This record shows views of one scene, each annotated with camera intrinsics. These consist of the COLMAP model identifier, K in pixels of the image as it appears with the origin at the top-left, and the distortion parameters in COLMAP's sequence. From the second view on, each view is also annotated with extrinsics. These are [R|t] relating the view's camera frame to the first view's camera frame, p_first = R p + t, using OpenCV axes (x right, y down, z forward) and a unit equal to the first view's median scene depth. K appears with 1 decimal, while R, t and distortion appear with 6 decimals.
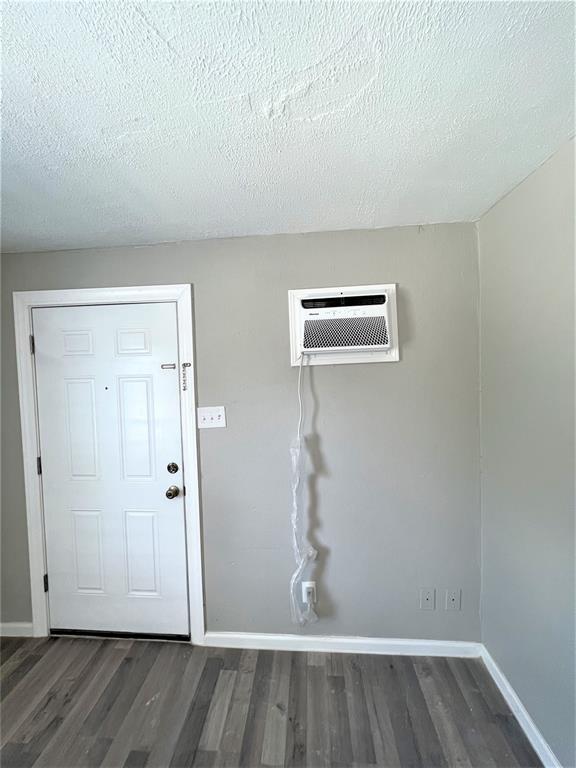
lens RADIAL K [[310.9, 0, 286.0], [0, 310.9, 376.4], [0, 0, 1]] dist [-0.002018, -0.000033]
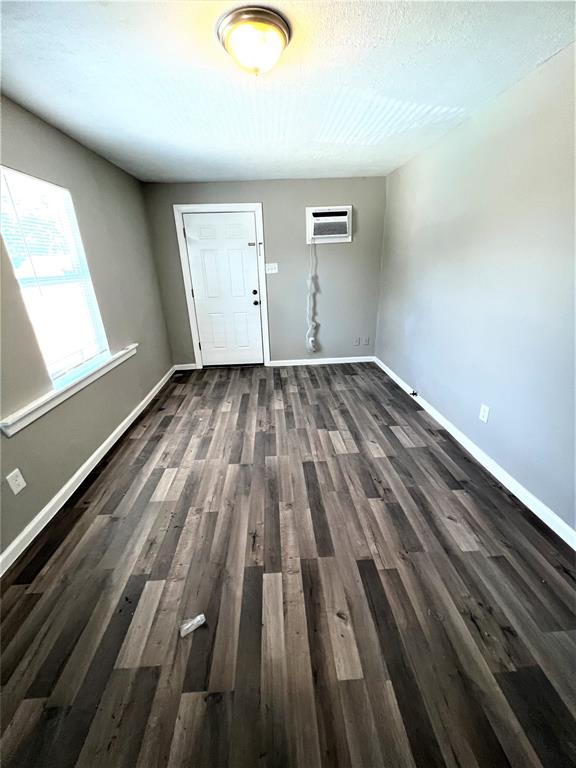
lens RADIAL K [[307.5, 0, 288.0], [0, 307.5, 384.0], [0, 0, 1]] dist [-0.002241, -0.000031]
pose [[0.989938, -0.054416, 0.130621, -0.475940], [0.008828, 0.945055, 0.326793, 0.201979], [-0.141226, -0.322352, 0.936026, -1.463506]]
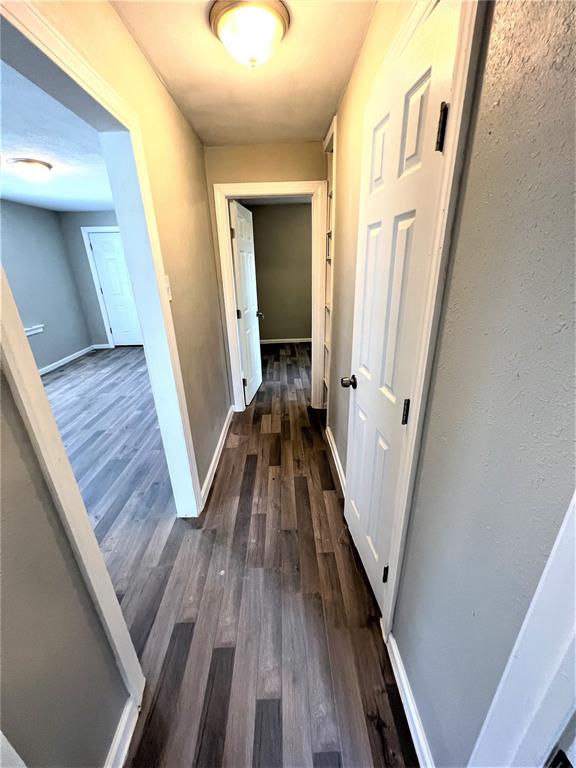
lens RADIAL K [[307.5, 0, 288.0], [0, 307.5, 384.0], [0, 0, 1]] dist [-0.002241, -0.000031]
pose [[0.993882, -0.039314, 0.103213, 0.705552], [0.003408, 0.944973, 0.327132, 0.186096], [-0.110394, -0.324778, 0.939325, -2.454822]]
